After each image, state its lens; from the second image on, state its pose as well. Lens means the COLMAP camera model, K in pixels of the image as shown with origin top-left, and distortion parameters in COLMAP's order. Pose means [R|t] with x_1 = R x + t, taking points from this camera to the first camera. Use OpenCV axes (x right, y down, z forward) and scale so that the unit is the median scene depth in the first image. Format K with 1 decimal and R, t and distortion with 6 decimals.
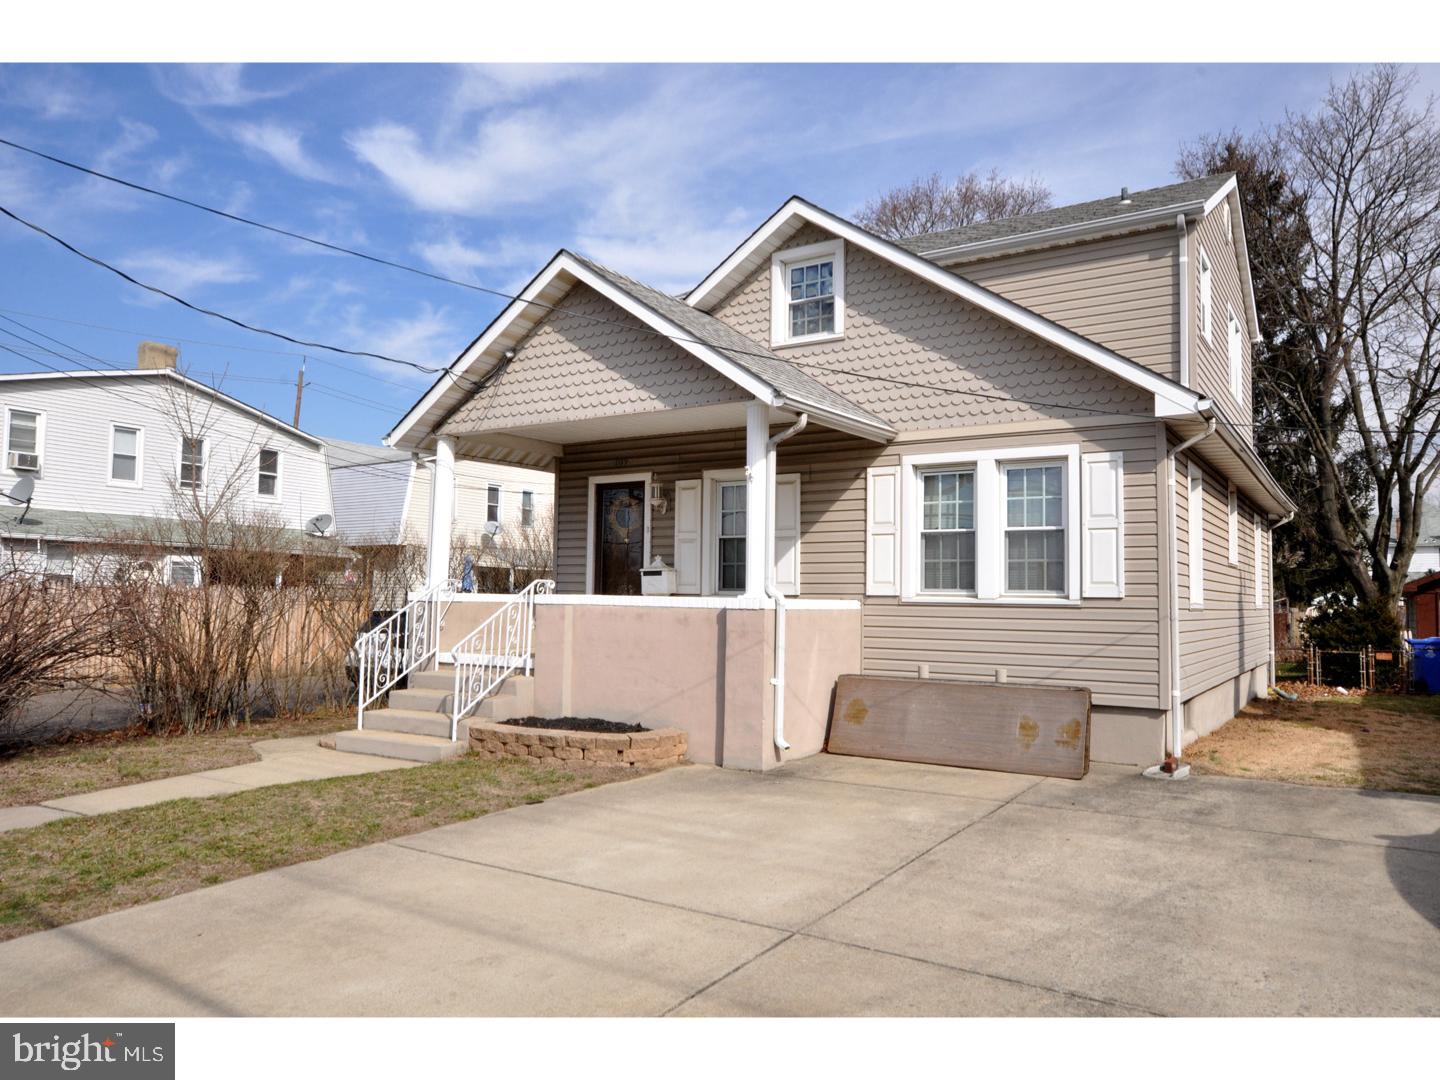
lens RADIAL K [[994.7, 0, 720.0], [0, 994.7, 540.0], [0, 0, 1]] dist [0.000412, 0.000687]
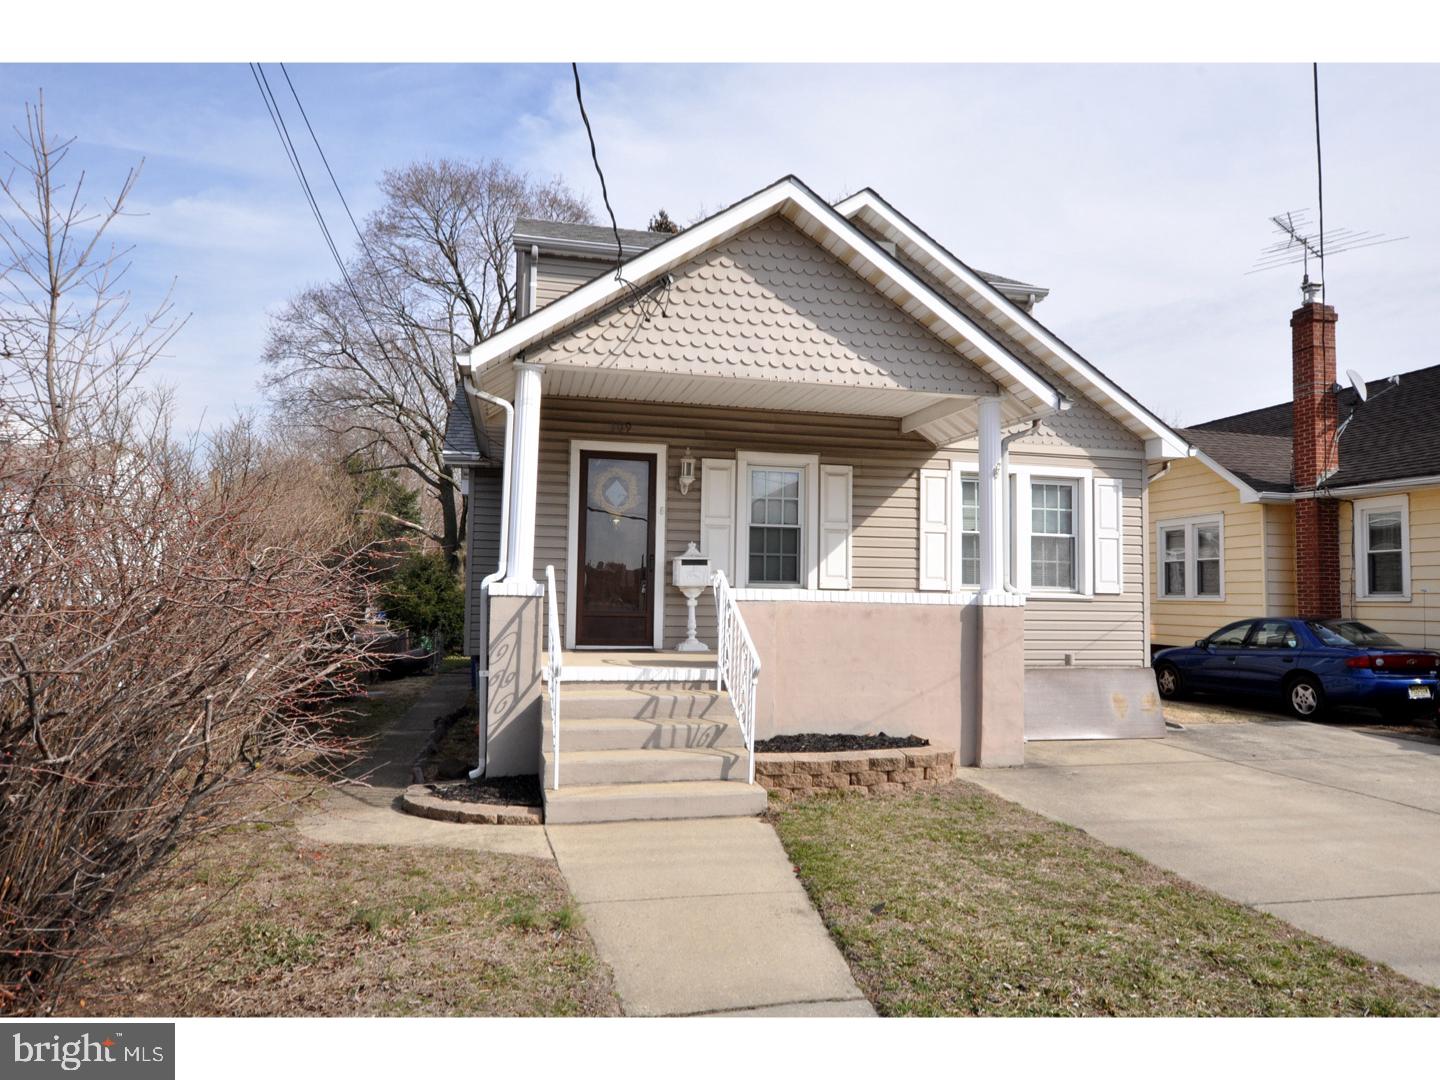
lens RADIAL K [[921.3, 0, 720.0], [0, 921.3, 540.0], [0, 0, 1]] dist [-0.002169, -0.000227]
pose [[0.701994, 0.039986, 0.711059, -0.696911], [-0.050781, 0.998692, -0.006027, 0.019659], [-0.710370, -0.031878, 0.703106, 0.464200]]
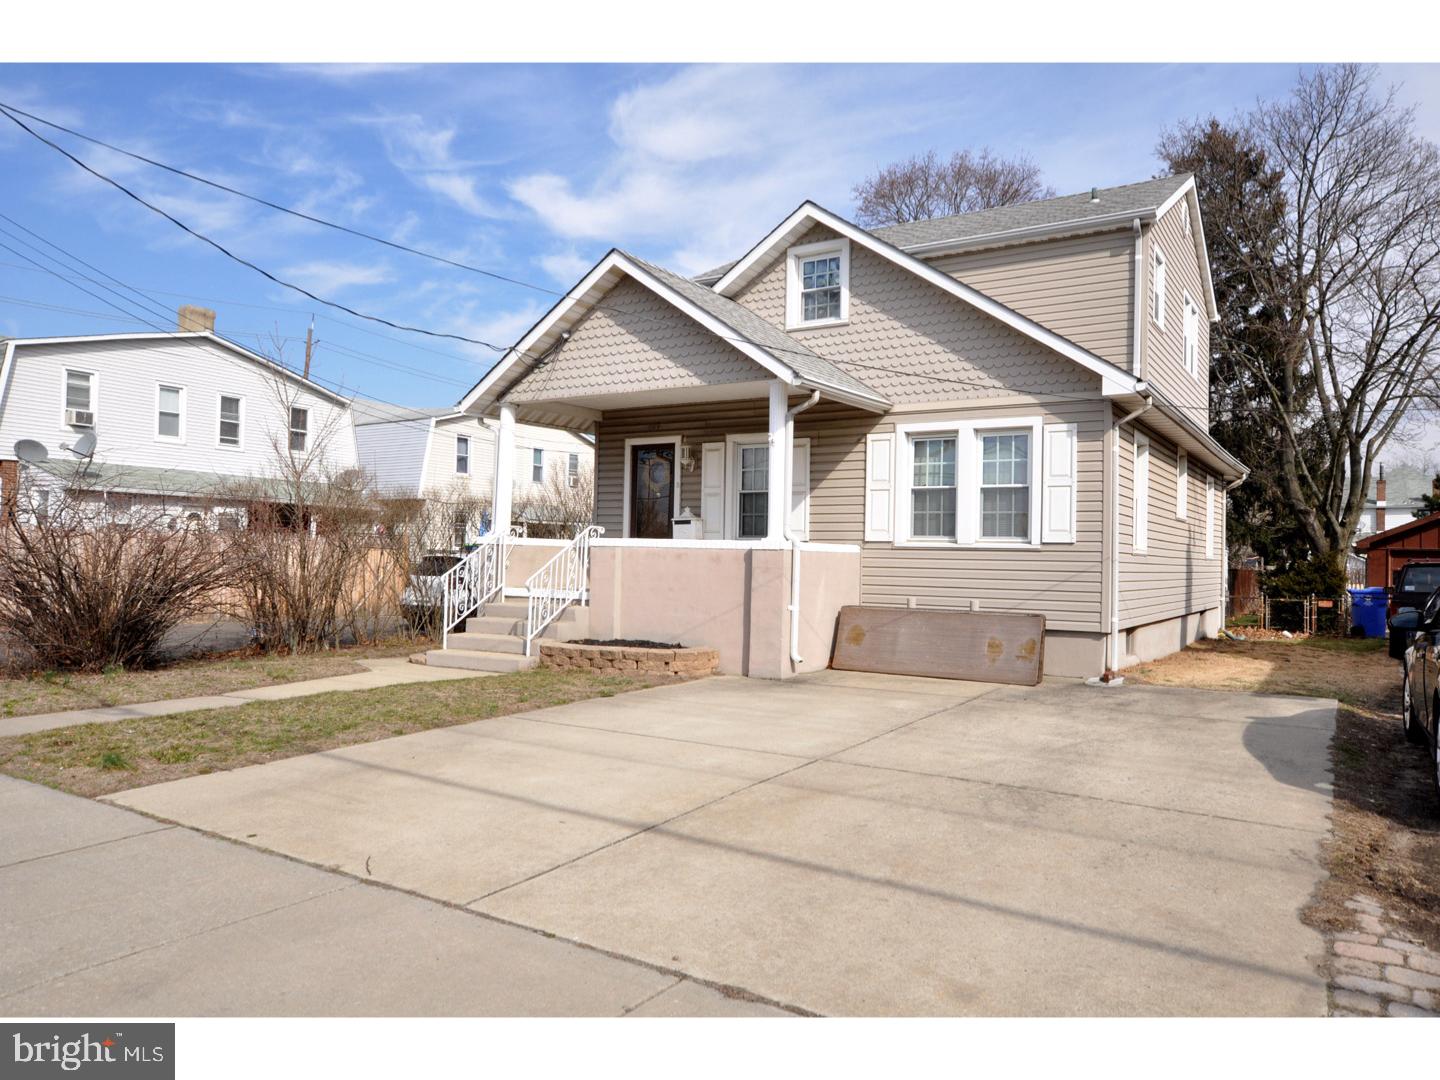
lens RADIAL K [[994.7, 0, 720.0], [0, 994.7, 540.0], [0, 0, 1]] dist [0.000412, 0.000687]
pose [[0.999952, 0.006302, 0.007456, -0.036062], [-0.006613, 0.999076, 0.042466, 0.004705], [-0.007181, -0.042513, 0.999070, -0.193868]]
